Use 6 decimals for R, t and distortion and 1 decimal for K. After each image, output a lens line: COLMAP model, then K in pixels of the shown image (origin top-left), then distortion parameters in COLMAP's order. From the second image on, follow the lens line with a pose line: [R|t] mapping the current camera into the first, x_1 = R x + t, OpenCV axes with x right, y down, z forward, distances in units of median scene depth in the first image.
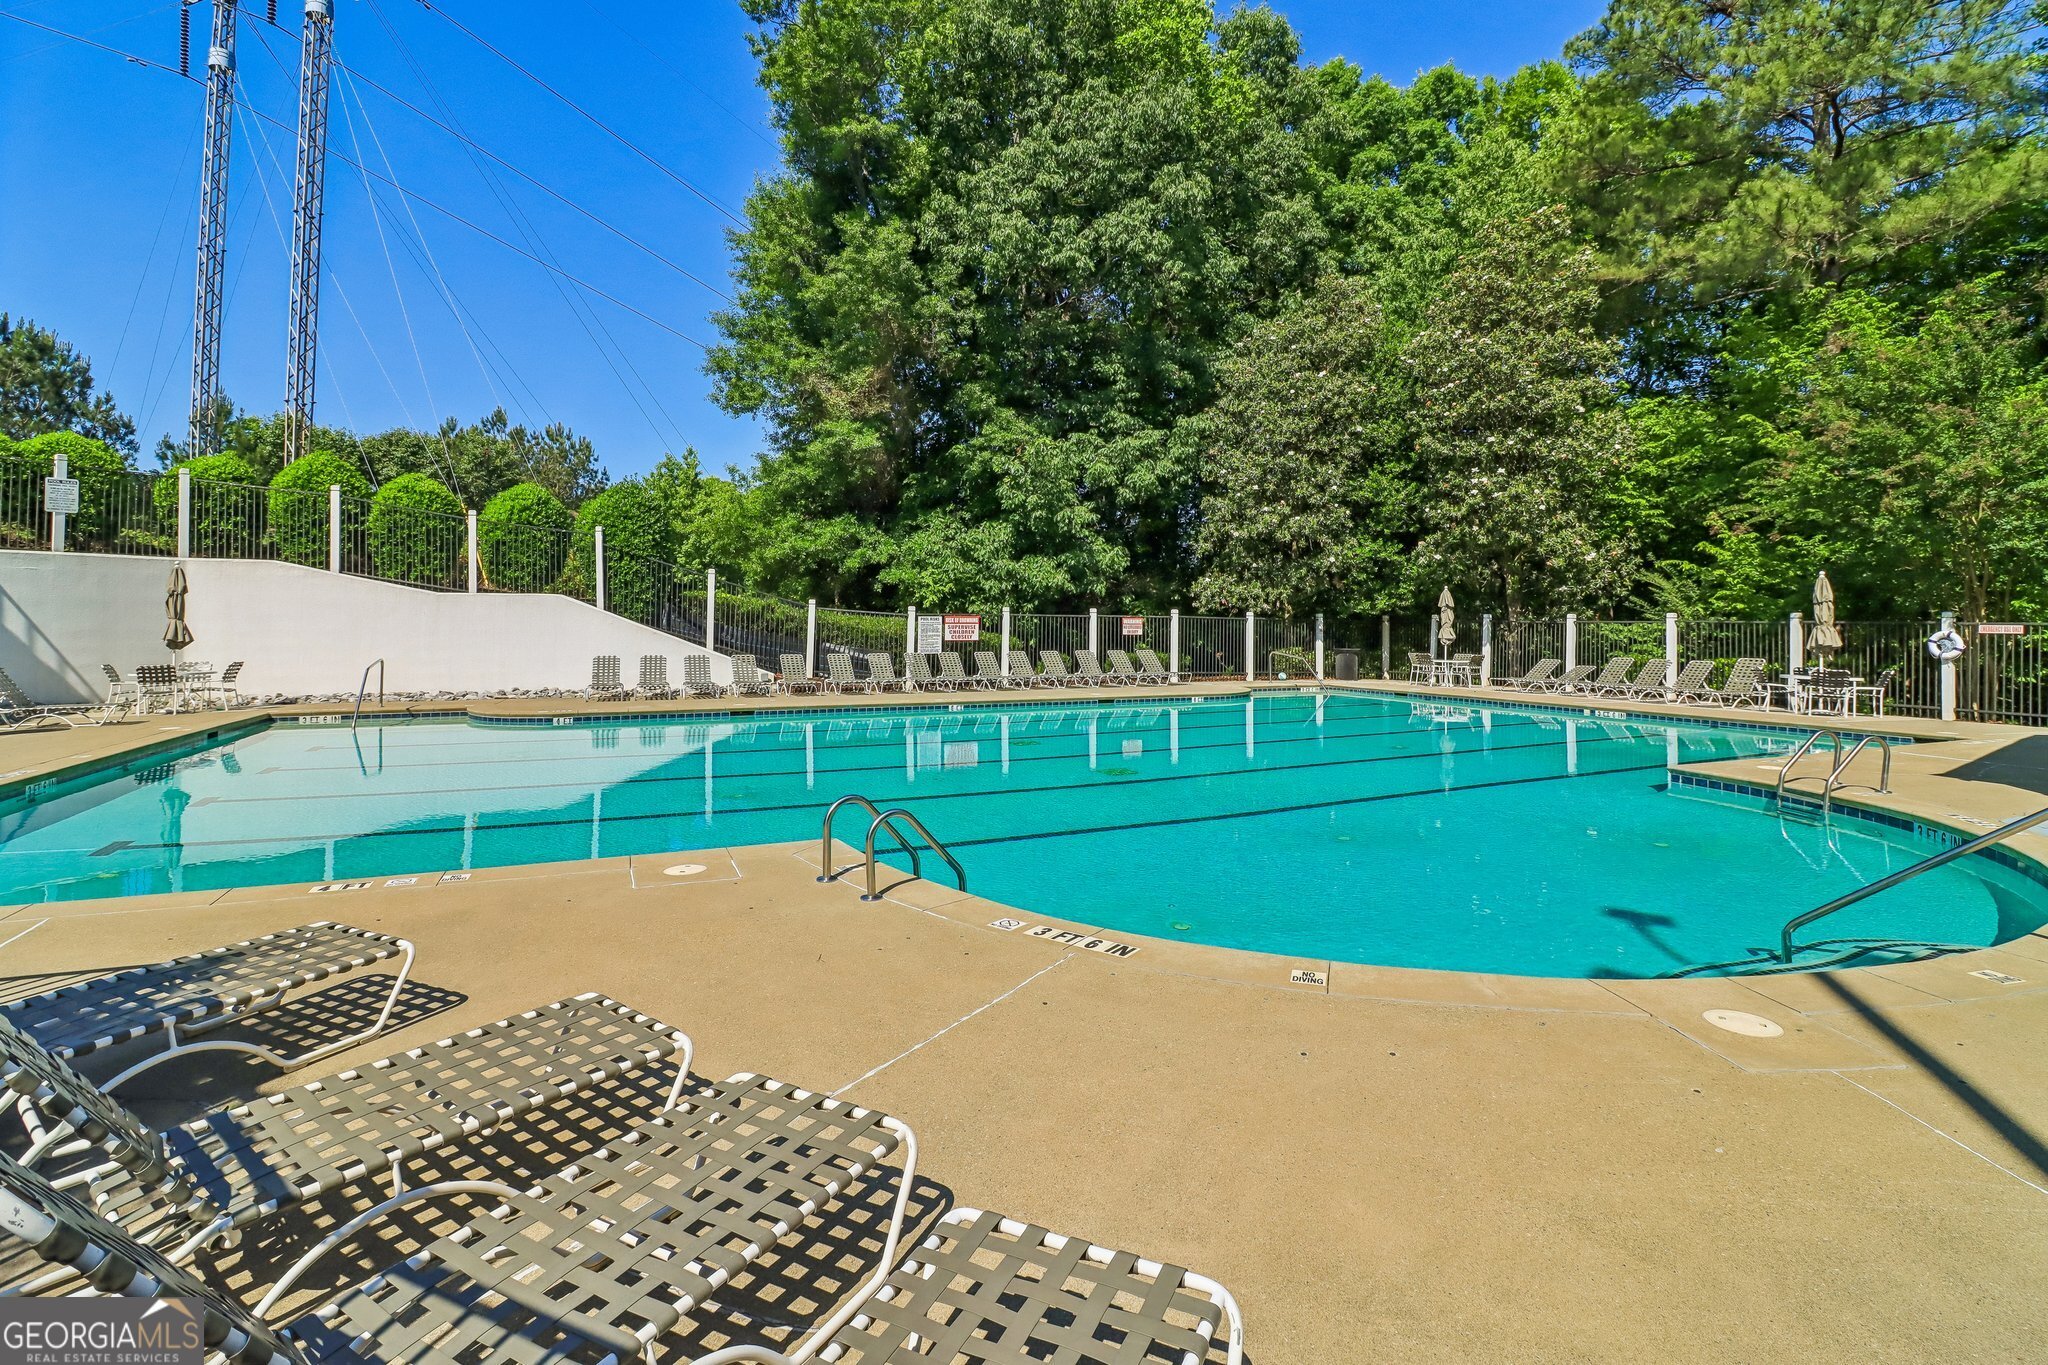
lens RADIAL K [[950.9, 0, 1022.0], [0, 950.9, 639.4], [0, 0, 1]] dist [0.000973, -0.013111]
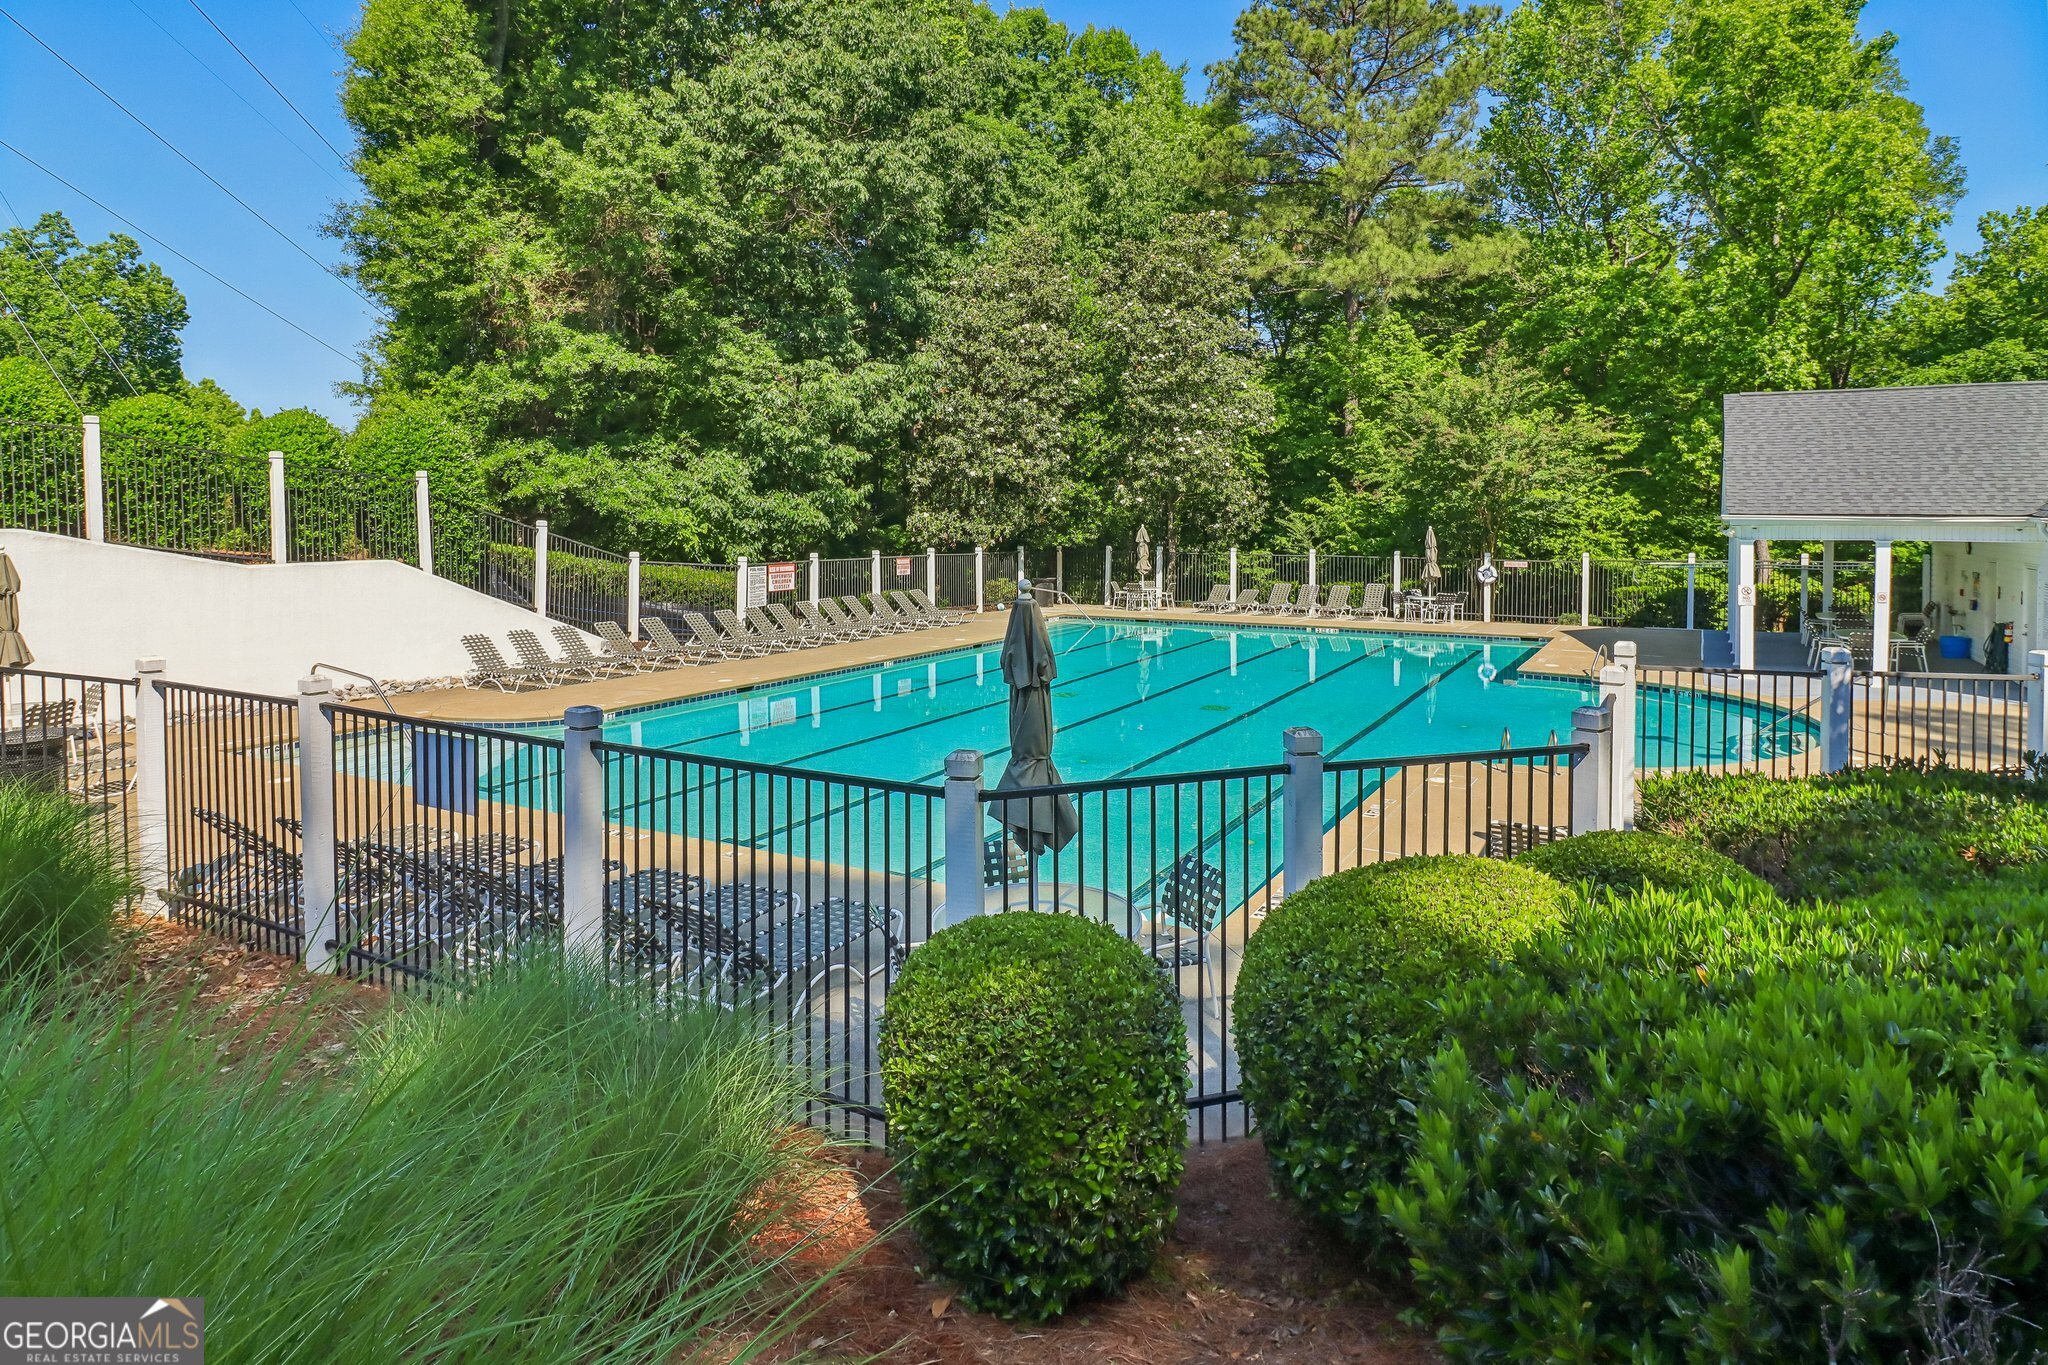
lens RADIAL K [[1141.2, 0, 1028.8], [0, 1141.2, 631.0], [0, 0, 1]] dist [-0.002580, -0.001871]
pose [[0.799169, -0.065556, 0.597521, -0.503639], [0.015257, 0.995927, 0.088861, -0.050945], [-0.600913, -0.061899, 0.796914, -0.047309]]
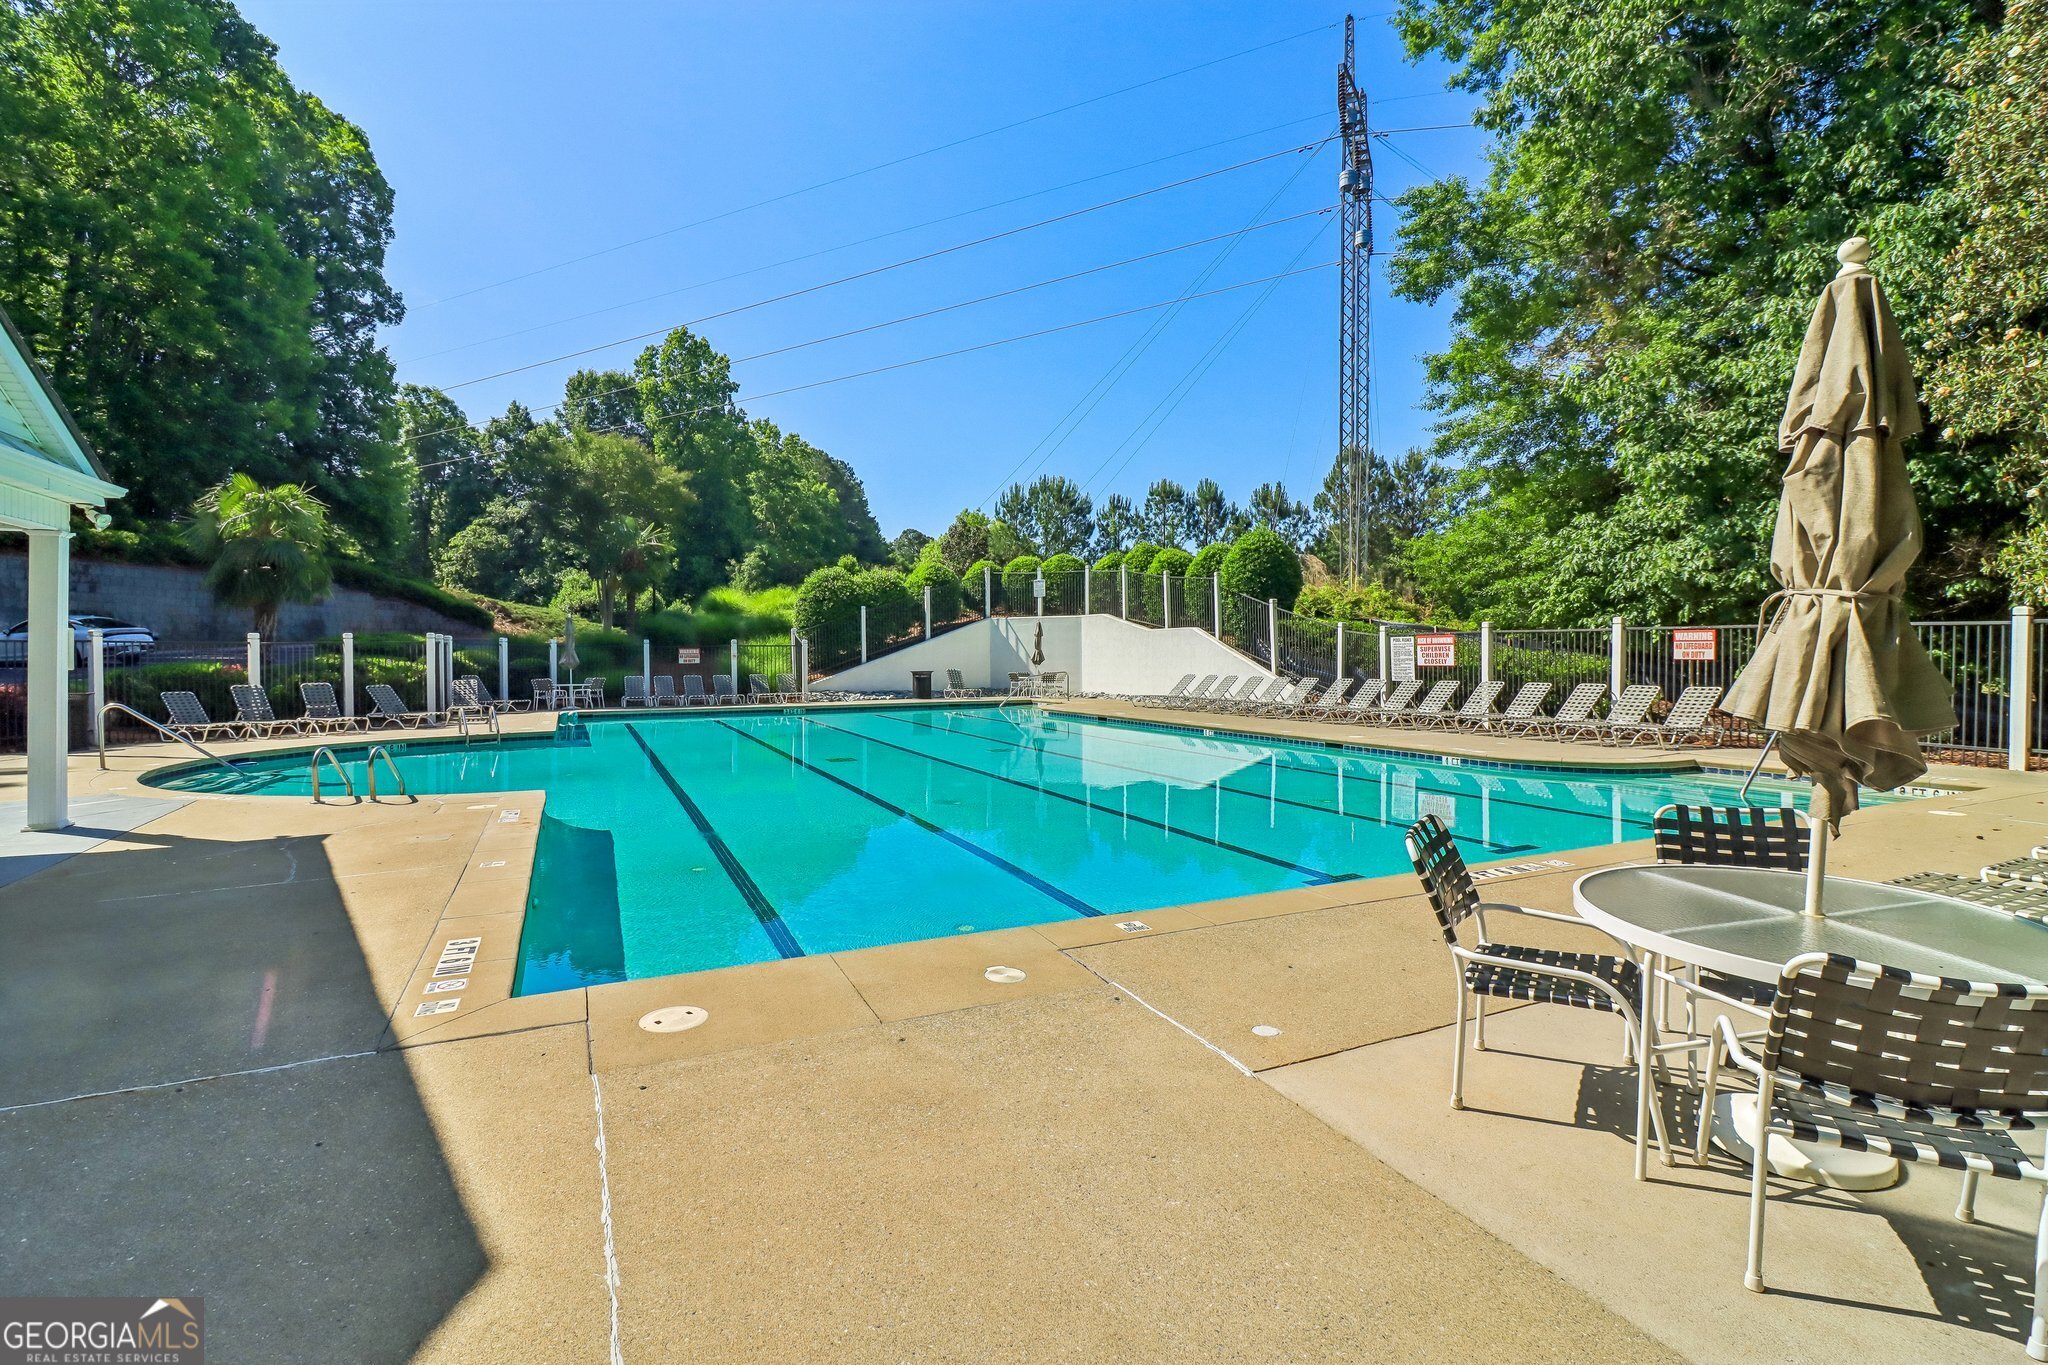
lens RADIAL K [[958.4, 0, 1028.3], [0, 958.4, 645.4], [0, 0, 1]] dist [0.001530, -0.014119]
pose [[0.023797, -0.011590, -0.999650, 0.669285], [-0.009091, 0.999889, -0.011809, -0.003040], [0.999675, 0.009369, 0.023689, 0.594249]]
